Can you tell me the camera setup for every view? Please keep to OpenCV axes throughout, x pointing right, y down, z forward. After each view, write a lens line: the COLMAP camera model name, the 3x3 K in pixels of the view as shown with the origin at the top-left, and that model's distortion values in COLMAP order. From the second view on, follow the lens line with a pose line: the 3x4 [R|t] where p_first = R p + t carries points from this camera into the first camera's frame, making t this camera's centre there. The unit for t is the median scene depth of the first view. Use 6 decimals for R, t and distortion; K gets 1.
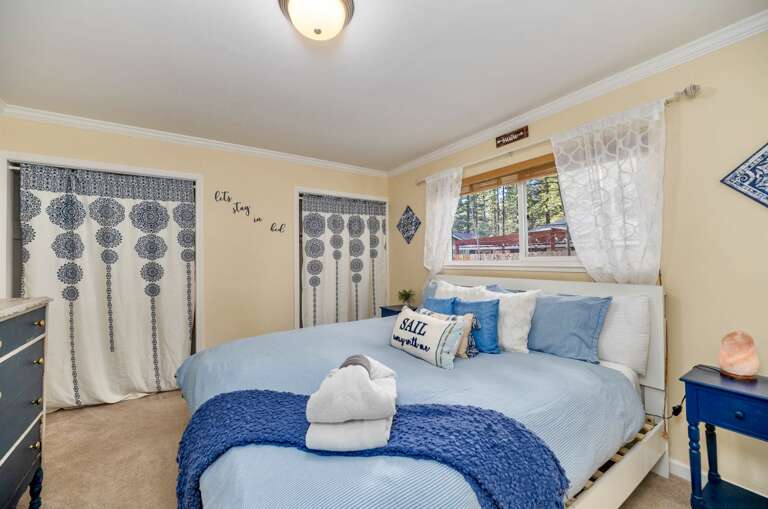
lens RADIAL K [[297.3, 0, 384.0], [0, 297.3, 254.5], [0, 0, 1]] dist [-0.000199, 0.000135]
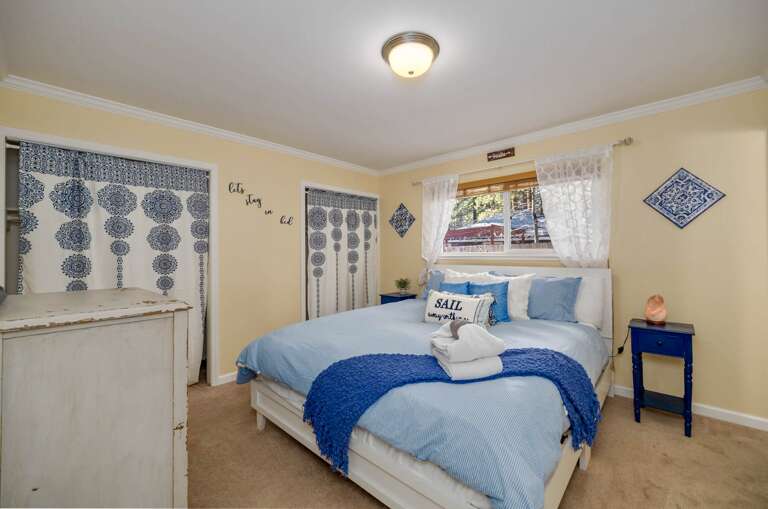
lens RADIAL K [[309.2, 0, 384.5], [0, 309.2, 247.8], [0, 0, 1]] dist [-0.000570, -0.000055]
pose [[0.967966, 0.003610, 0.251057, -0.381325], [-0.003984, 0.999992, 0.000983, 0.002656], [-0.251051, -0.001951, 0.967972, -0.149552]]
